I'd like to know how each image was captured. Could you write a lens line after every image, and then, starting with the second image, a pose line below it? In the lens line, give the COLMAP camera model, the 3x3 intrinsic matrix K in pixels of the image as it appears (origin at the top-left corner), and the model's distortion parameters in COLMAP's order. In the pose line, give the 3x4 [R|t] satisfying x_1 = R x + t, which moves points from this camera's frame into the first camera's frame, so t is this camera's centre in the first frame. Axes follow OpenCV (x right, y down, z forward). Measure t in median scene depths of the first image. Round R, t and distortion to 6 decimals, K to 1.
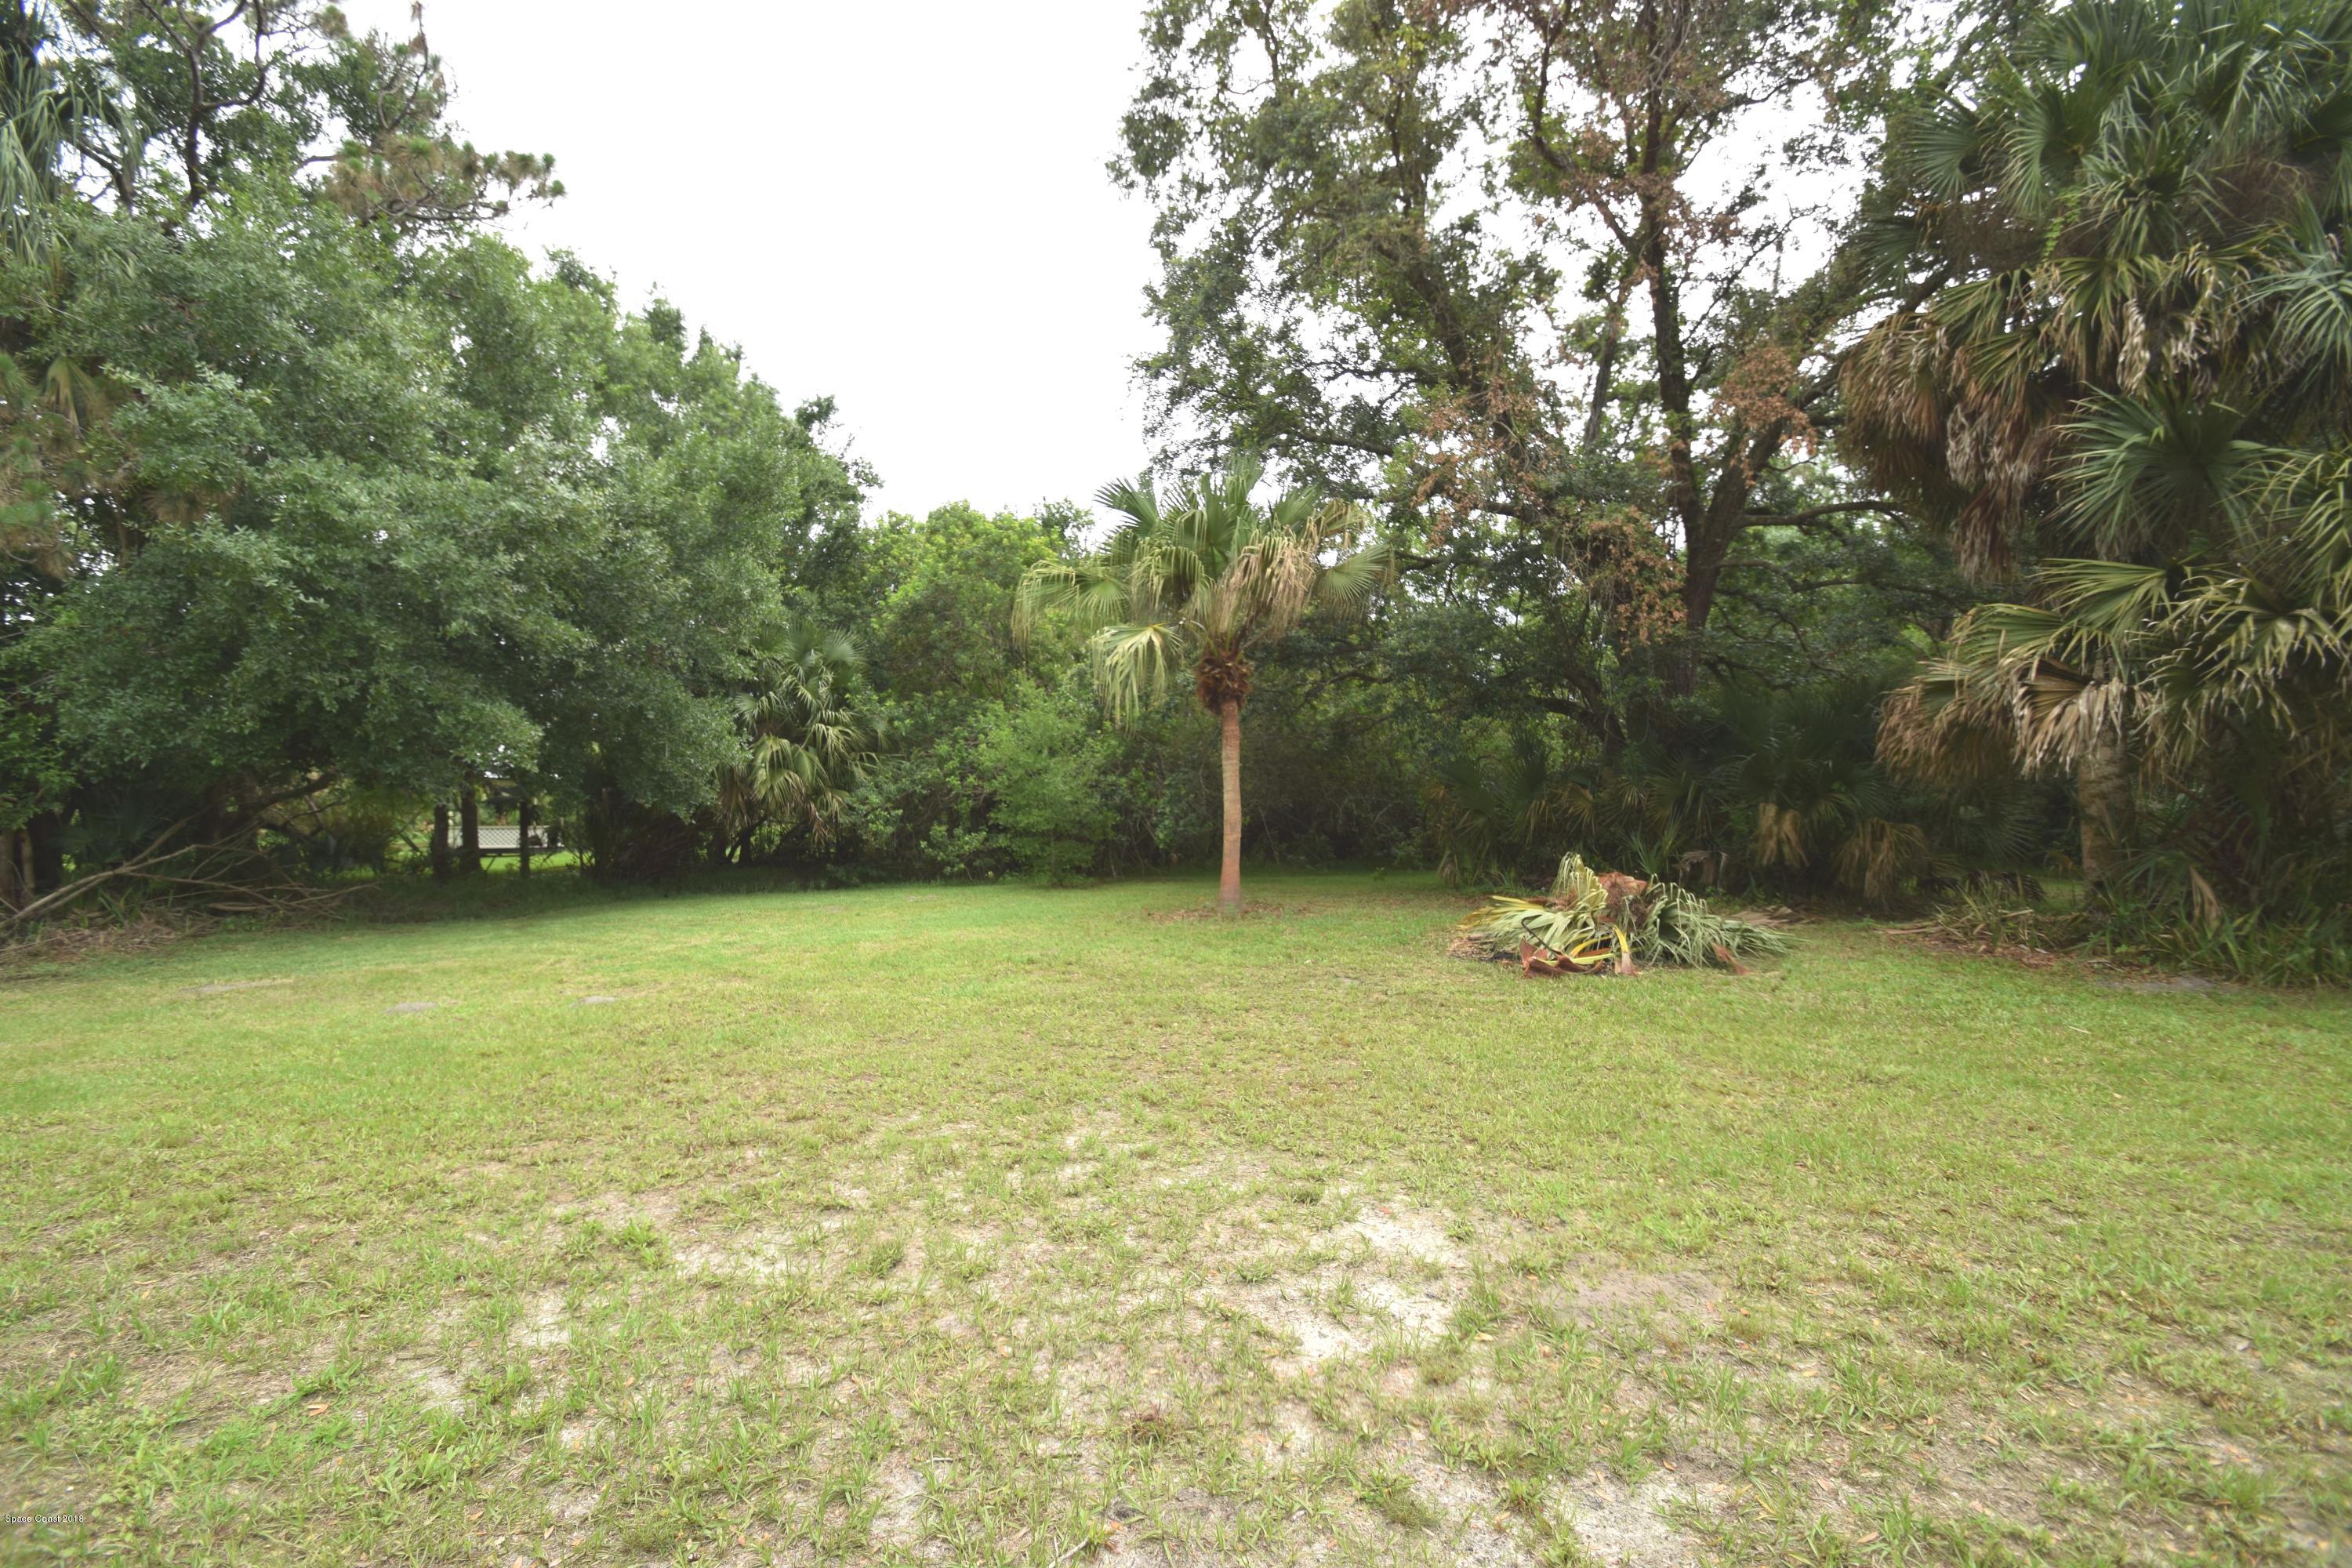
lens RADIAL K [[1076.0, 0, 1176.0], [0, 1076.0, 784.0], [0, 0, 1]] dist [-0.048184, -0.000731]
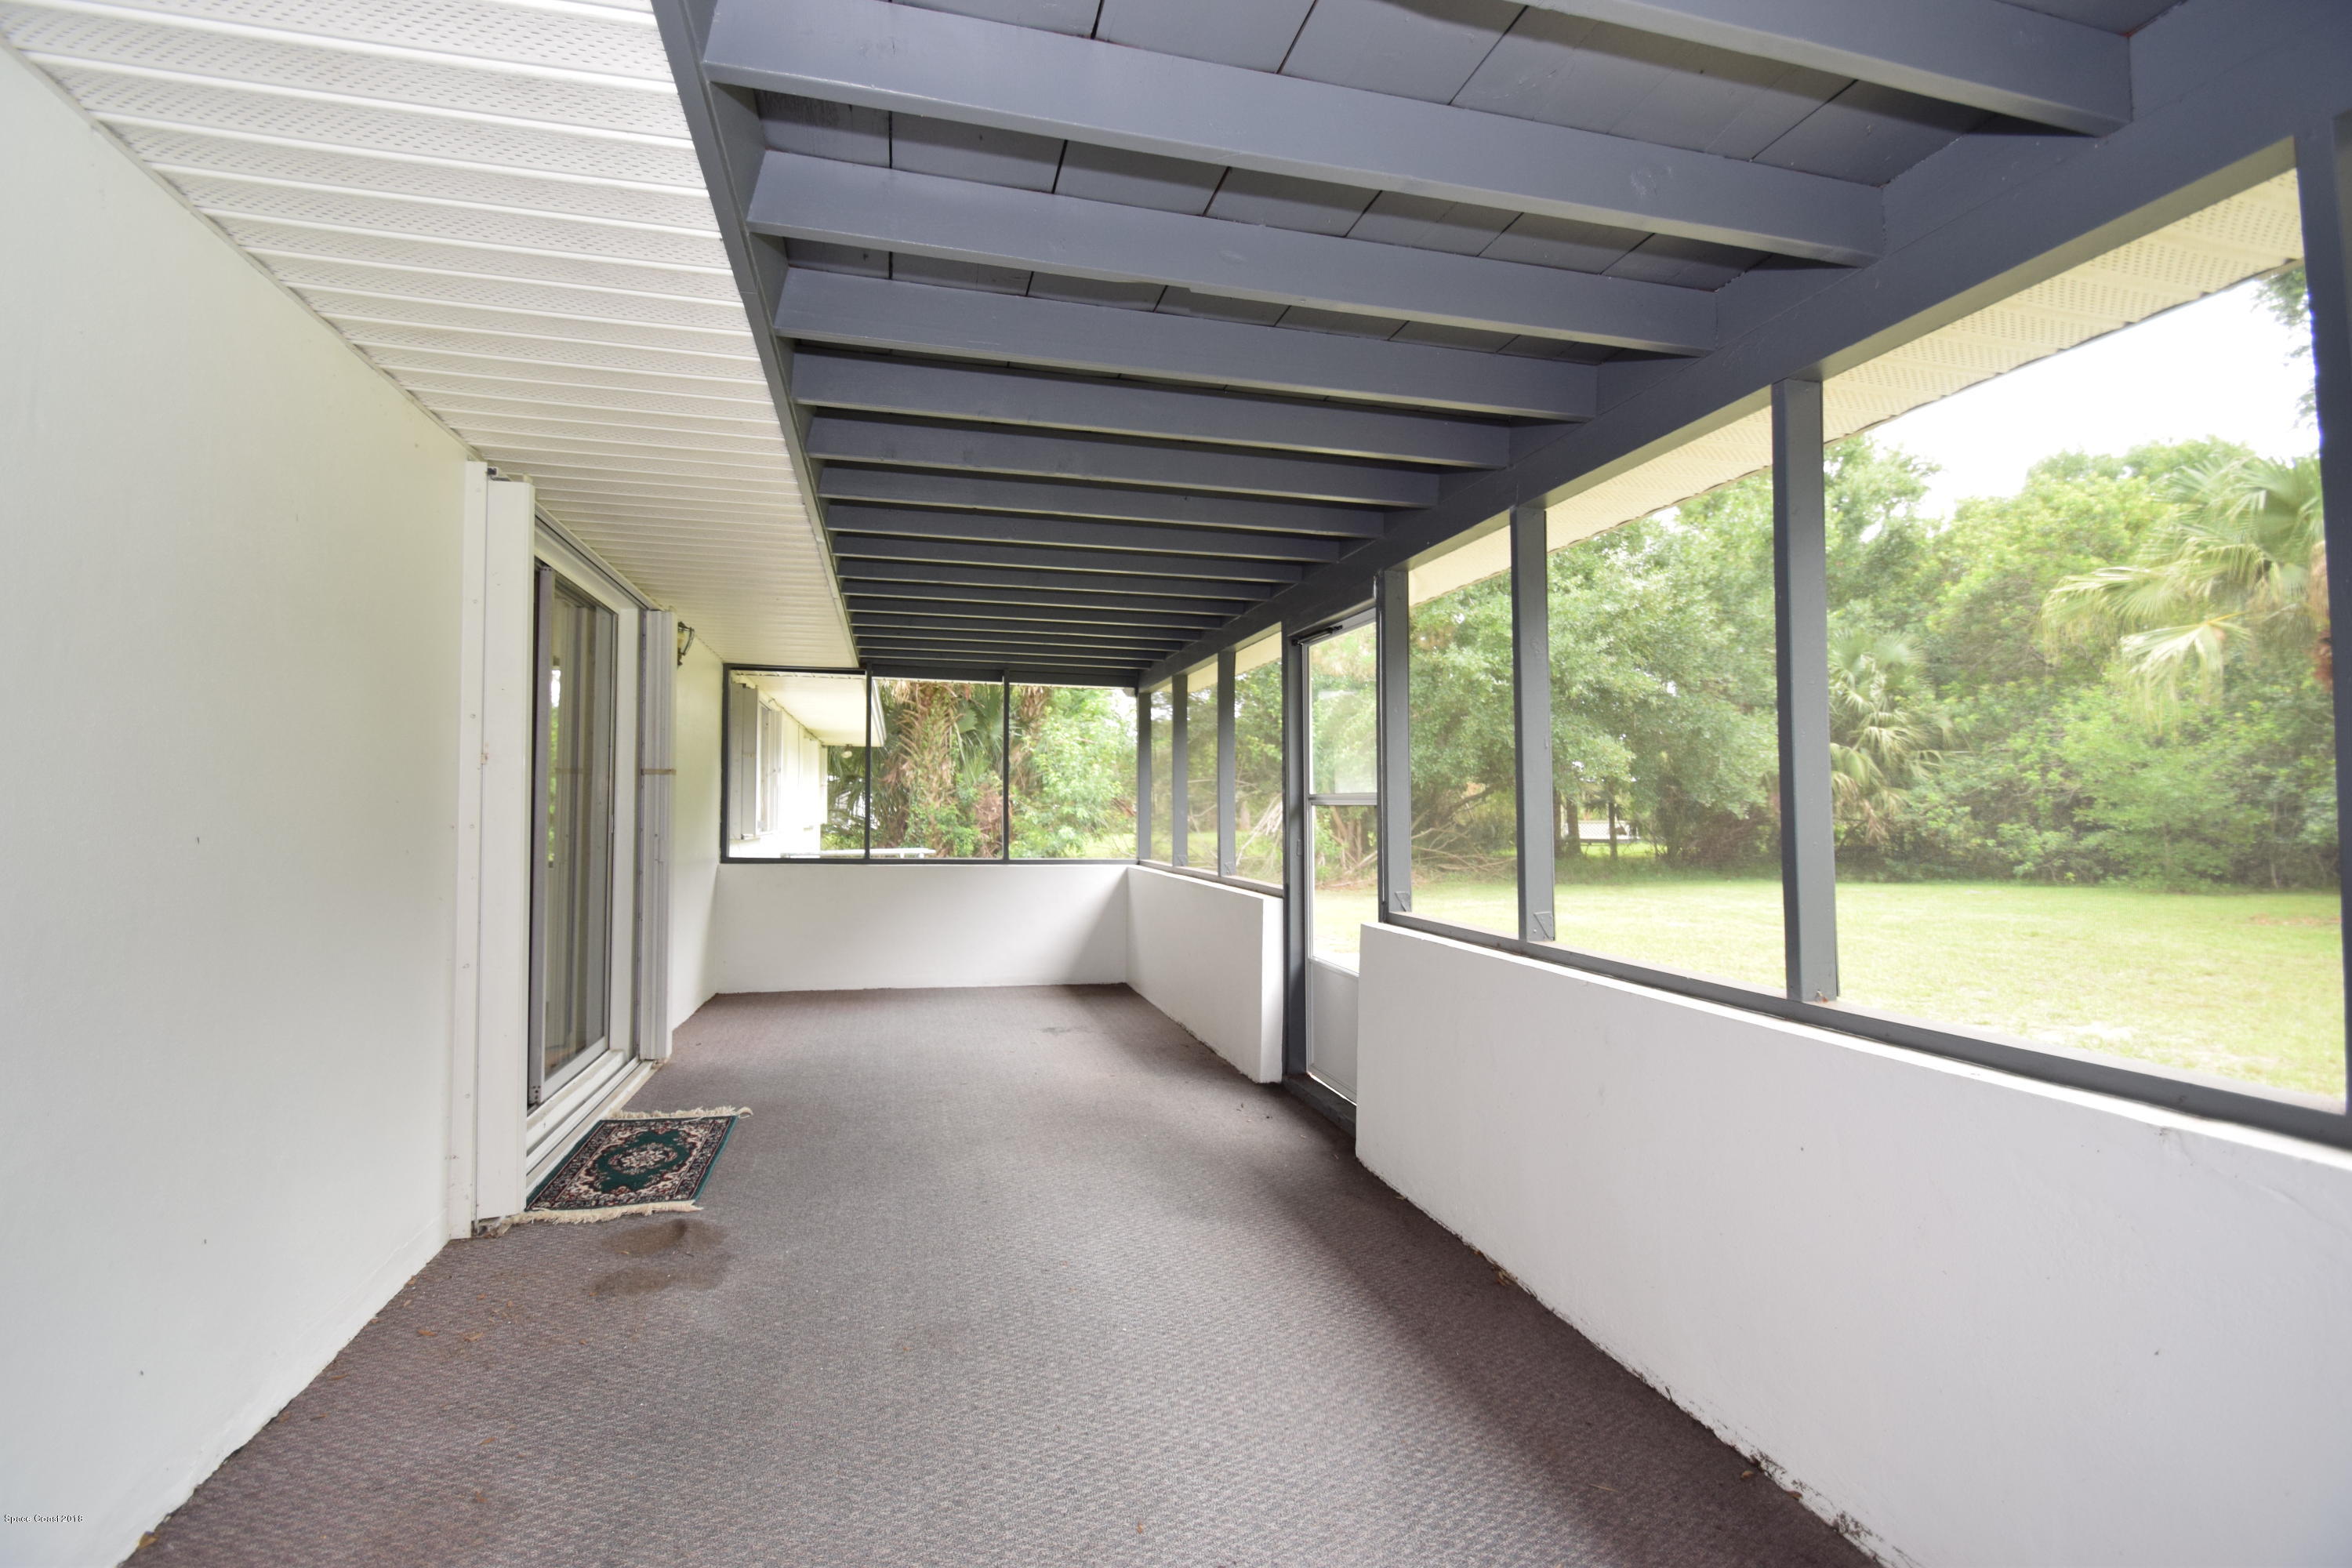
lens RADIAL K [[1091.9, 0, 1177.5], [0, 1091.9, 792.0], [0, 0, 1]] dist [-0.026700, -0.000132]
pose [[0.602479, -0.013509, -0.798021, 0.212263], [0.020182, 0.999795, -0.001688, -0.006893], [0.797880, -0.015088, 0.602628, -0.384912]]
